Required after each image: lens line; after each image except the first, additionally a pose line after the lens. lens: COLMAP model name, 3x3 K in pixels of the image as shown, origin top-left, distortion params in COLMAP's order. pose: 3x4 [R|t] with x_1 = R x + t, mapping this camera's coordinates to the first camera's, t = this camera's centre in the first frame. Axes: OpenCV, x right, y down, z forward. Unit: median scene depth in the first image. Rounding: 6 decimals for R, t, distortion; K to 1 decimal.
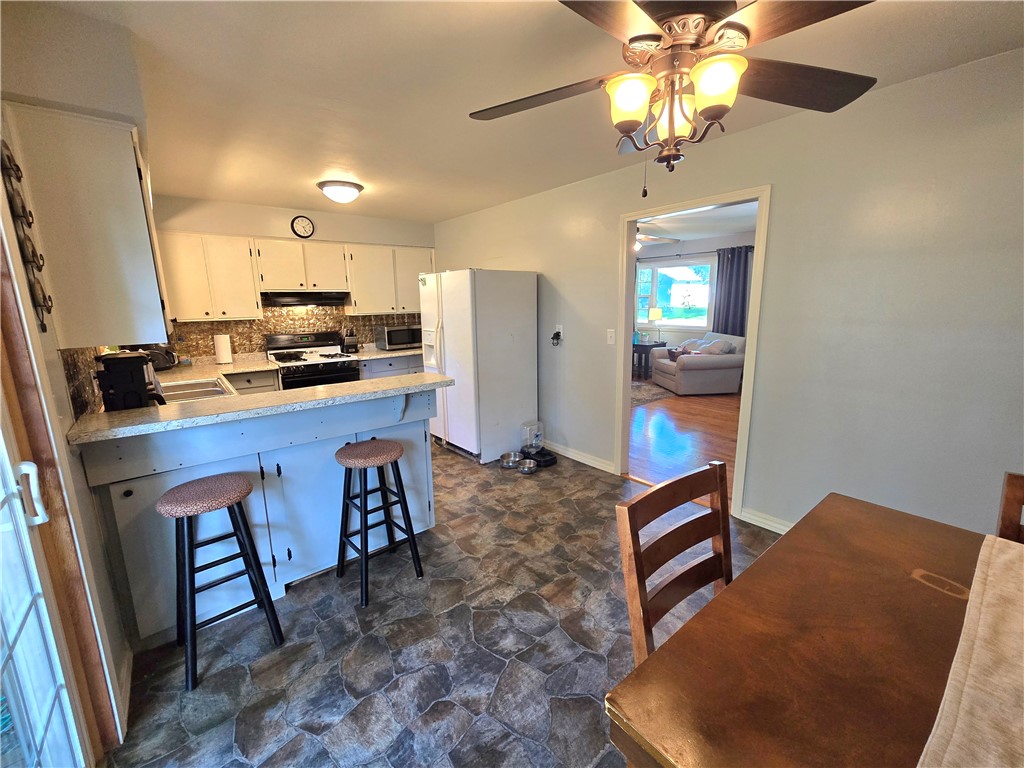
lens RADIAL K [[422.3, 0, 511.8], [0, 422.3, 385.5], [0, 0, 1]] dist [-0.001556, -0.000071]
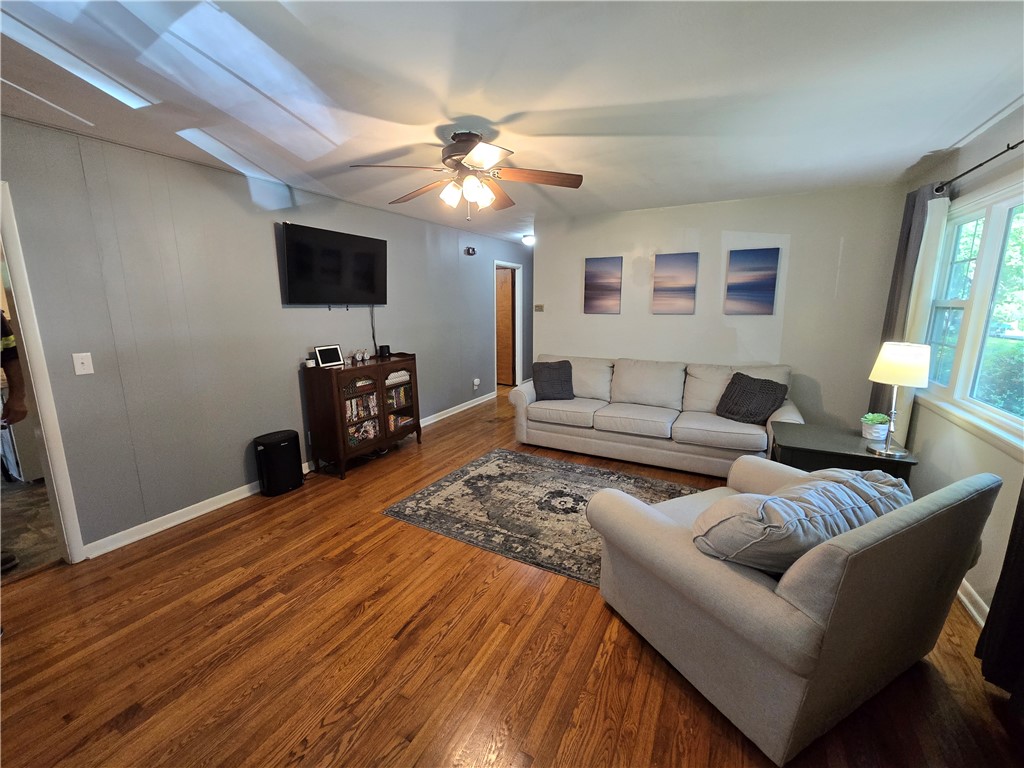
lens RADIAL K [[422.3, 0, 508.7], [0, 422.3, 383.6], [0, 0, 1]] dist [-0.001556, -0.000071]
pose [[0.381405, 0.197326, -0.903102, 1.642784], [-0.191152, 0.972672, 0.131798, -0.448359], [0.904429, 0.122362, 0.408701, 1.979831]]
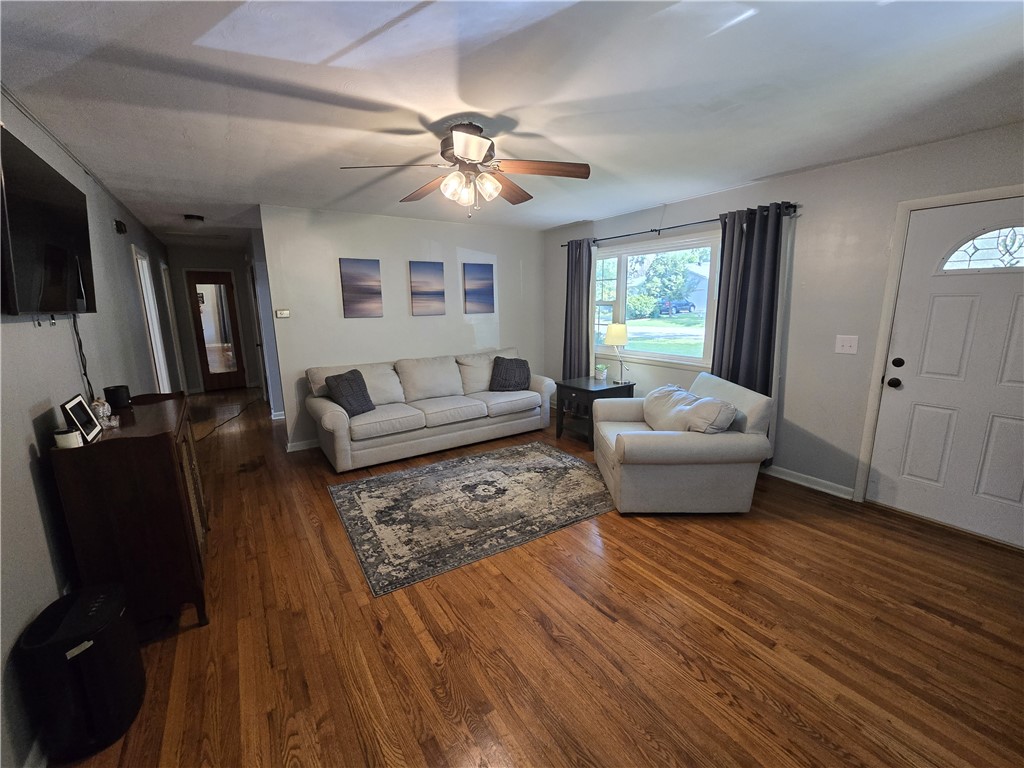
lens RADIAL K [[422.3, 0, 508.8], [0, 422.3, 385.1], [0, 0, 1]] dist [-0.001556, -0.000071]
pose [[0.995309, 0.028386, -0.092487, 0.802176], [-0.028888, 0.999574, -0.004091, -0.297758], [0.092332, 0.006744, 0.995705, 1.319566]]
